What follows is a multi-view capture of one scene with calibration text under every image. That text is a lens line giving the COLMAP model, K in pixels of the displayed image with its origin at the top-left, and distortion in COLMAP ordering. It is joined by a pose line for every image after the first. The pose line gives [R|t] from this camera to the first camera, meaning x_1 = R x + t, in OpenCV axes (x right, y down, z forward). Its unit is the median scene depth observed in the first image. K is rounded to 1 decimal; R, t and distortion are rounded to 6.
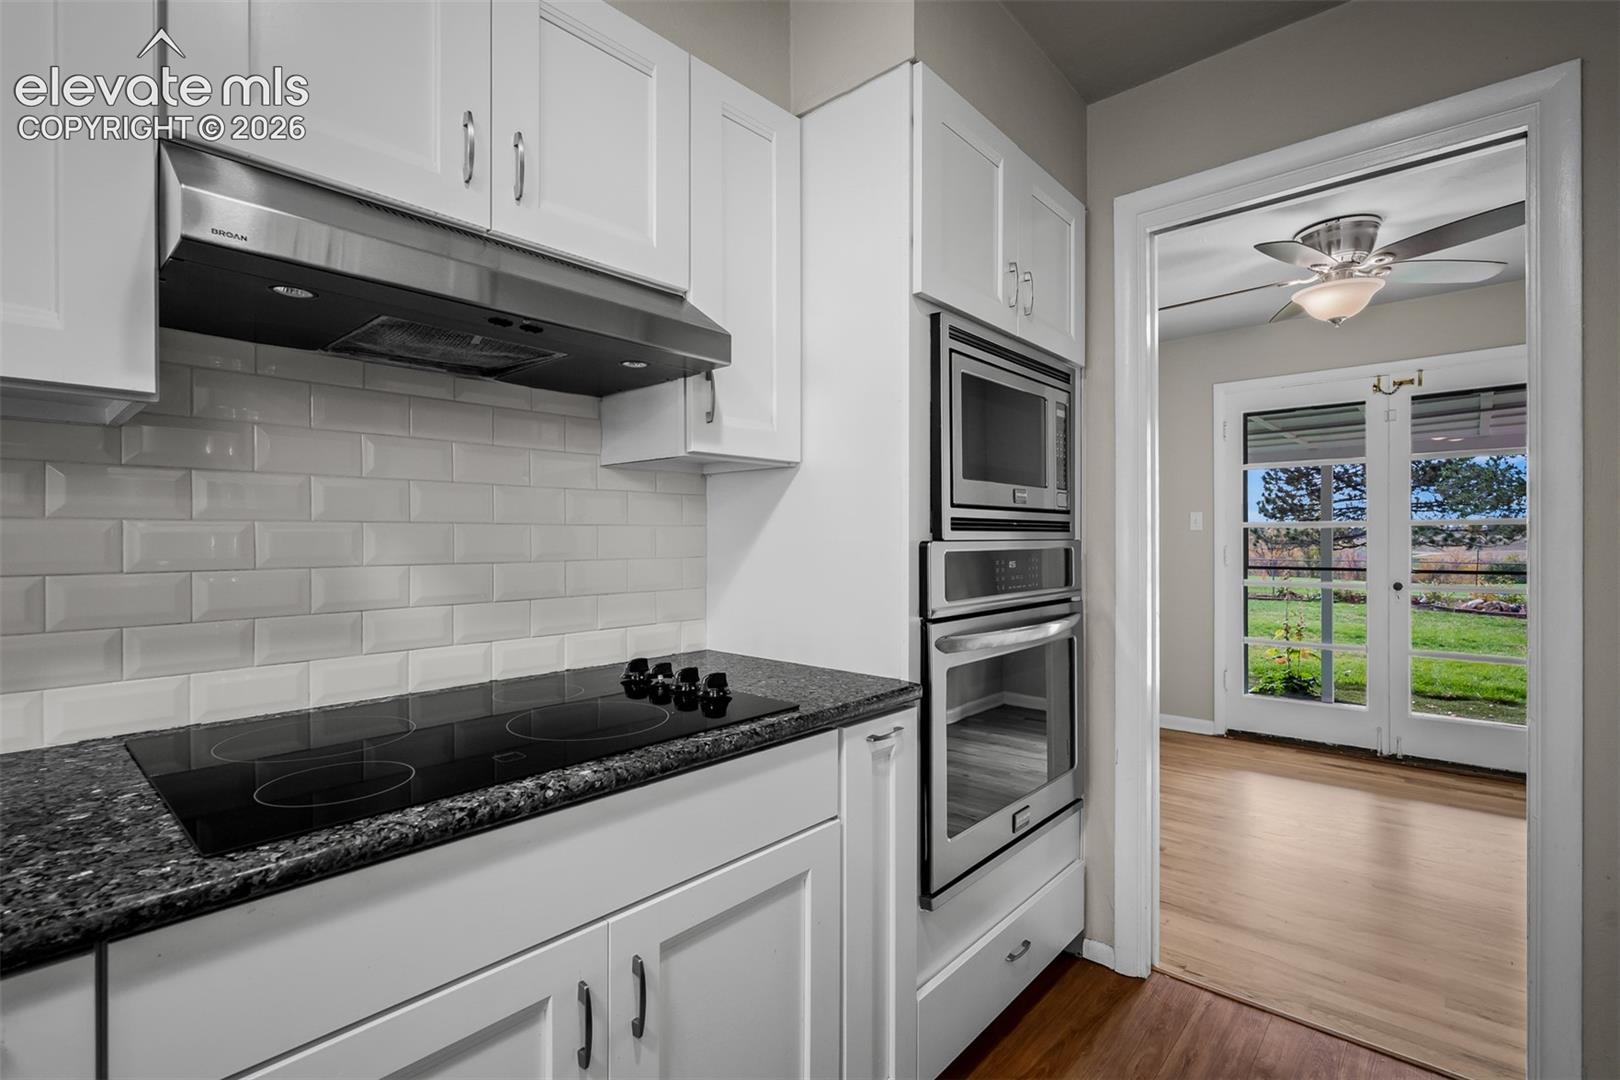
lens RADIAL K [[742.4, 0, 810.0], [0, 742.4, 540.0], [0, 0, 1]] dist [-0.000245, -0.000090]
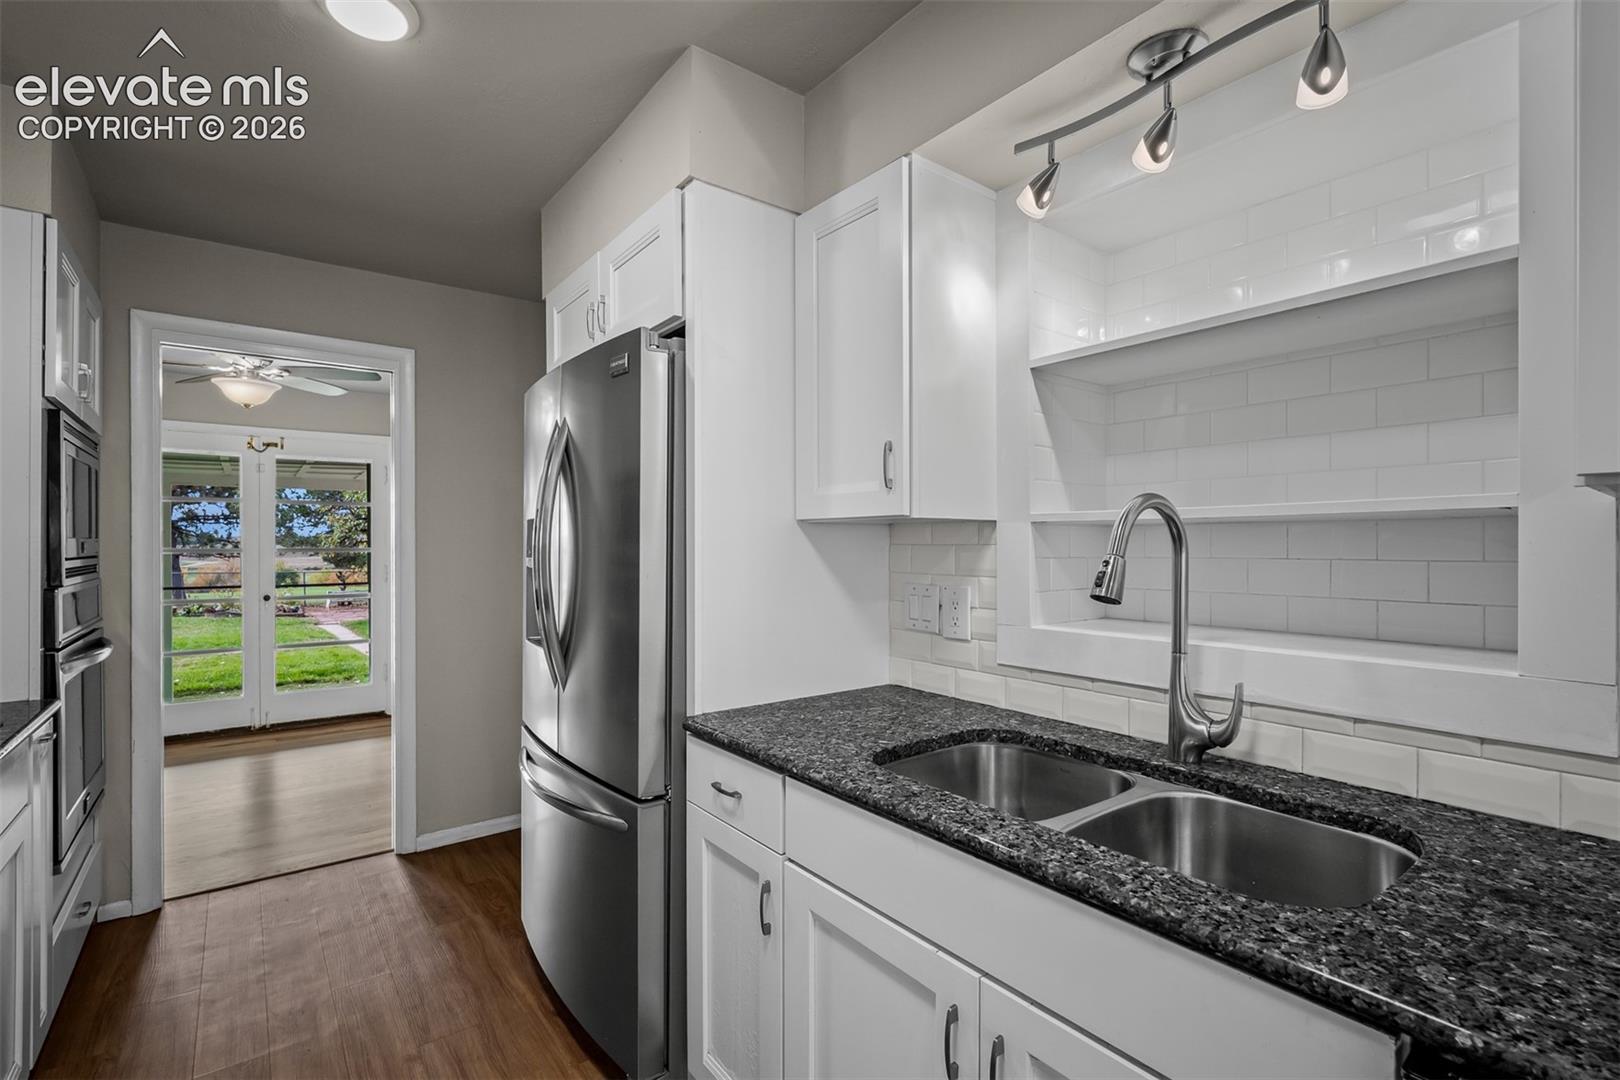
lens RADIAL K [[745.6, 0, 808.1], [0, 745.6, 548.4], [0, 0, 1]] dist [-0.001137, -0.000469]
pose [[0.191624, -0.001848, 0.981467, -0.329276], [0.002682, 0.999995, 0.001360, -0.024995], [-0.981465, 0.002372, 0.191628, -0.204129]]
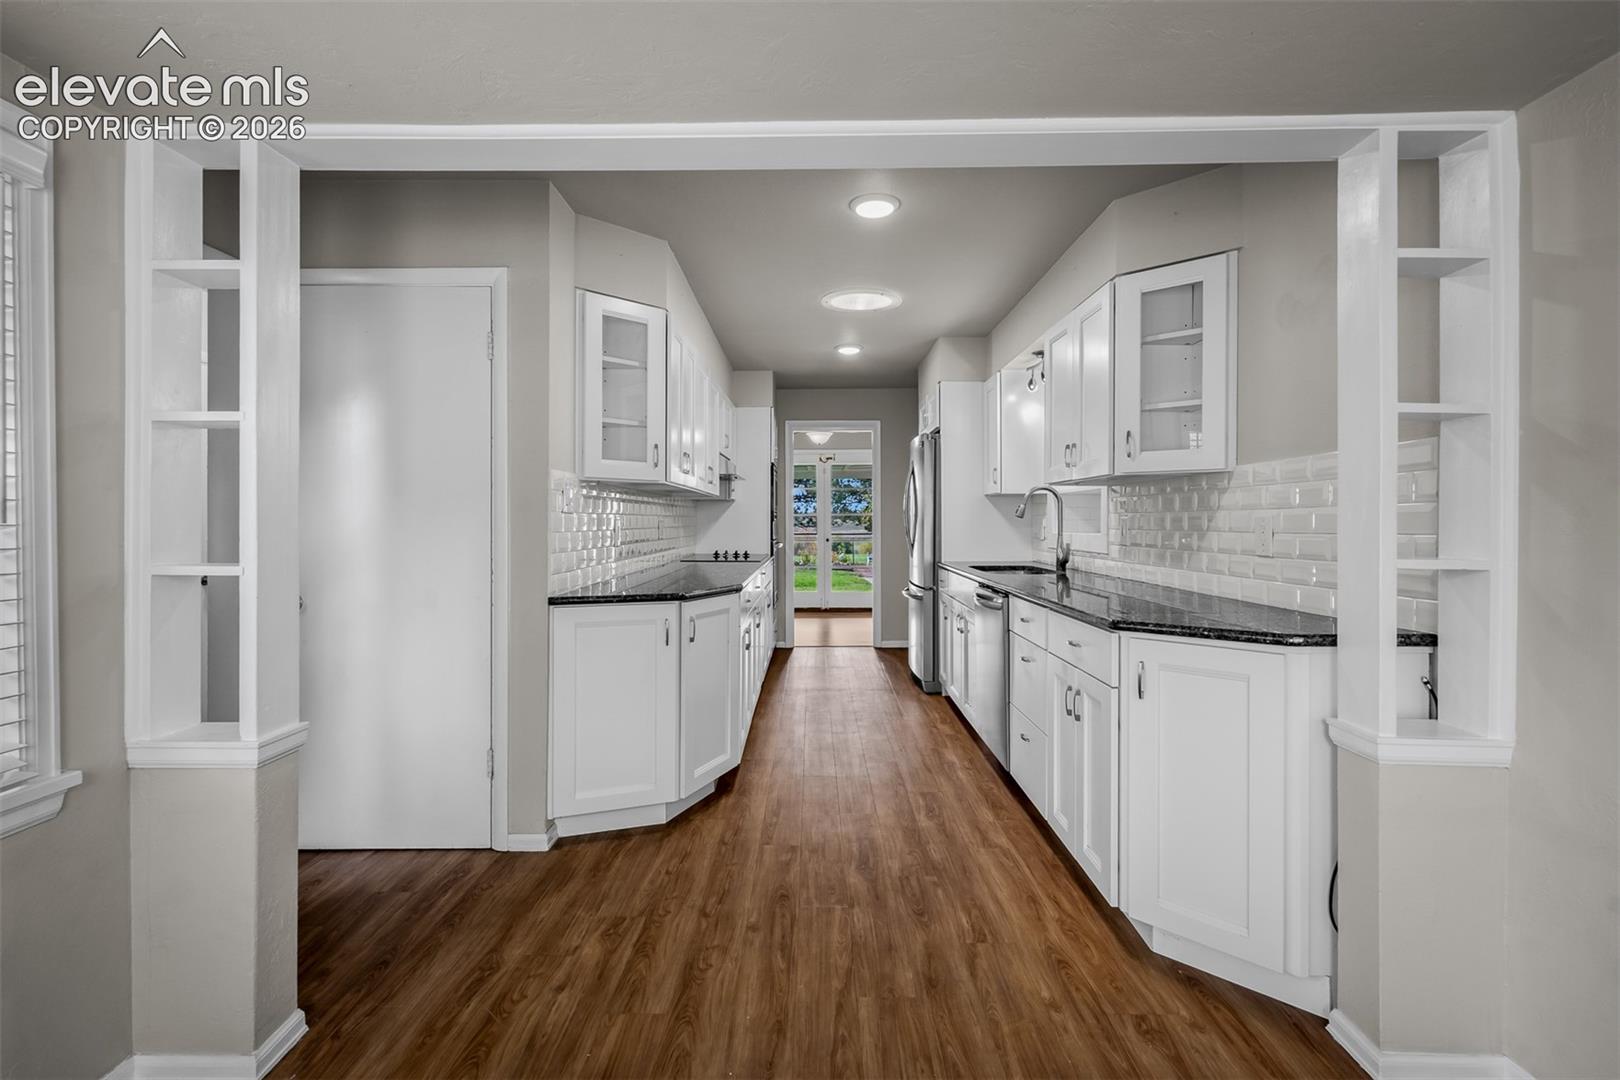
lens RADIAL K [[783.5, 0, 813.1], [0, 783.5, 524.3], [0, 0, 1]] dist [-0.001106, -0.000069]
pose [[0.746931, -0.003422, 0.664893, -0.996960], [0.003353, 0.999993, 0.001380, 0.005936], [-0.664893, 0.001199, 0.746938, -0.935666]]
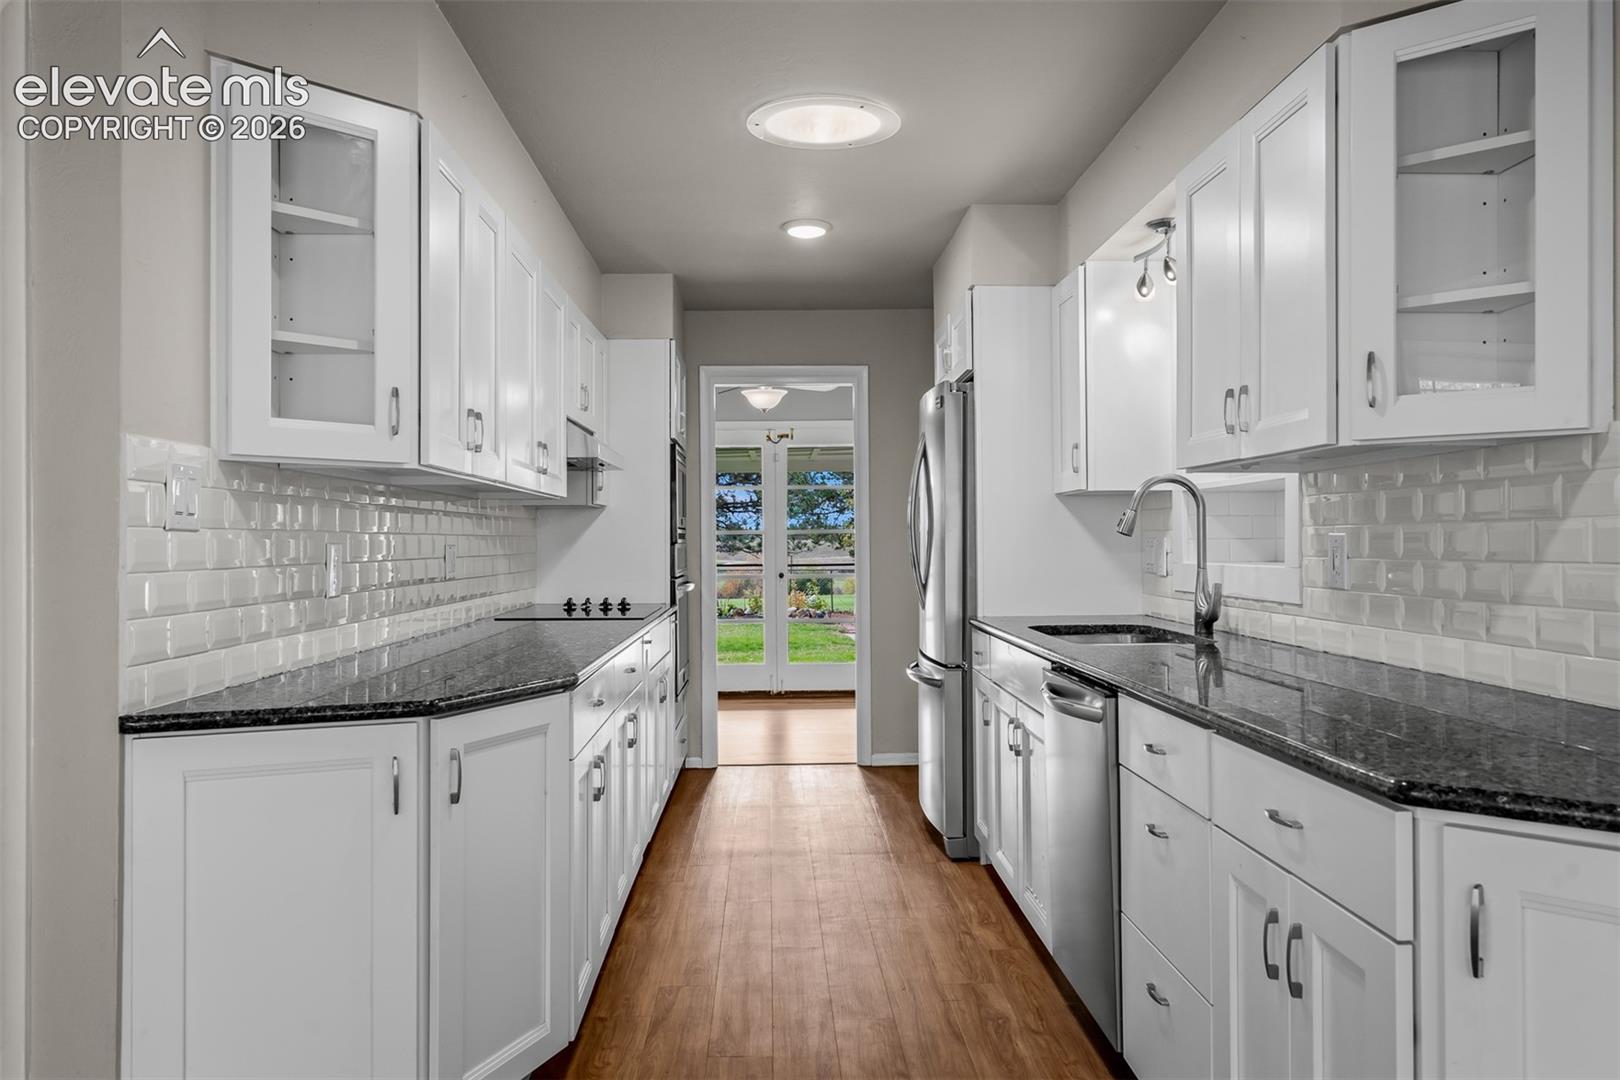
lens RADIAL K [[1234.9, 0, 810.0], [0, 1234.9, 540.0], [0, 0, 1]] dist [0.006267, 0.003001]
pose [[0.725406, -0.003189, 0.688313, -0.841580], [0.008664, 0.999952, -0.004497, 0.004579], [-0.688266, 0.009226, 0.725400, -0.804017]]
